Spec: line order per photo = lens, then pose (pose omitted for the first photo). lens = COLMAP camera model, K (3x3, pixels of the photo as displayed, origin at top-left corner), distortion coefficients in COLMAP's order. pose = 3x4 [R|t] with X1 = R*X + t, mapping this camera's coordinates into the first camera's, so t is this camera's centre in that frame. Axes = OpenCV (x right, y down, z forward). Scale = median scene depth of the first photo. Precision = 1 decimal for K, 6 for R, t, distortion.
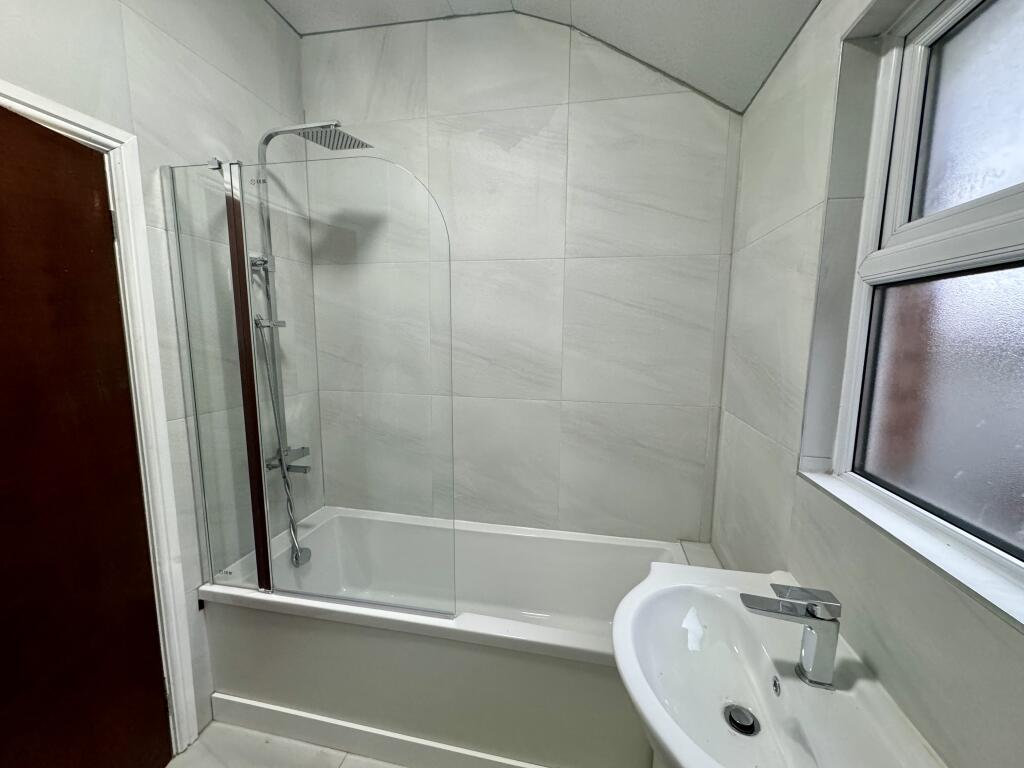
lens RADIAL K [[406.7, 0, 514.9], [0, 406.7, 382.8], [0, 0, 1]] dist [0.000094, -0.000510]
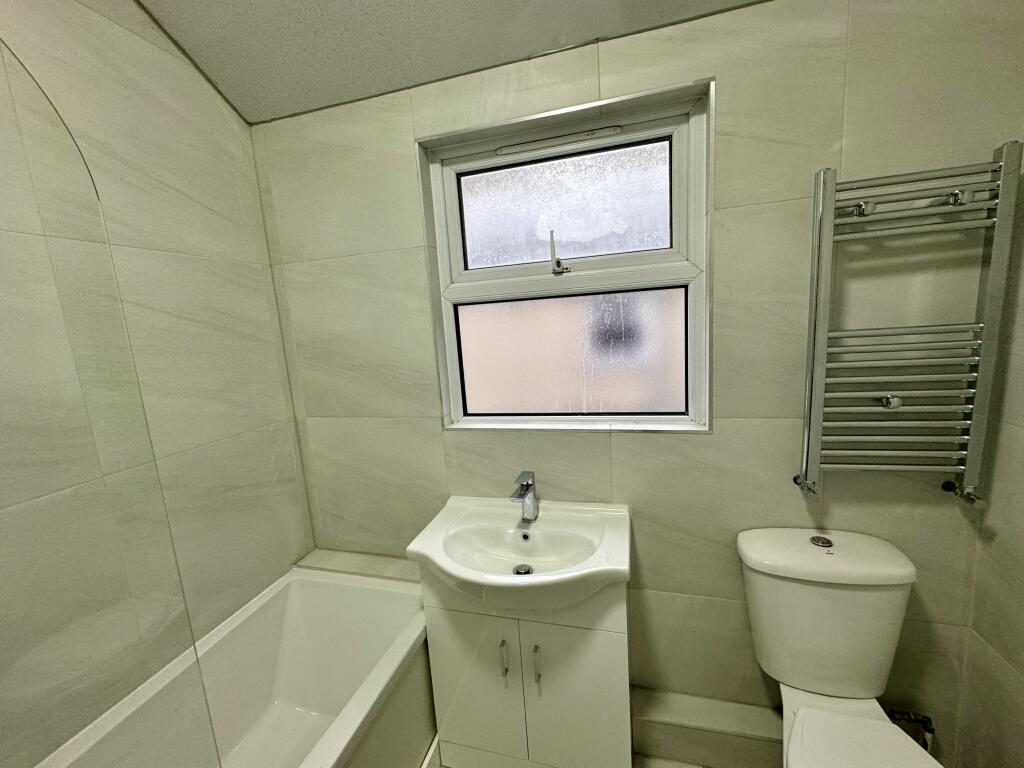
lens RADIAL K [[406.7, 0, 512.3], [0, 406.7, 384.1], [0, 0, 1]] dist [0.000094, -0.000510]
pose [[0.081019, -0.168185, 0.982420, -0.458339], [0.189171, 0.970340, 0.150516, -0.073631], [-0.978596, 0.173651, 0.110432, 0.365011]]
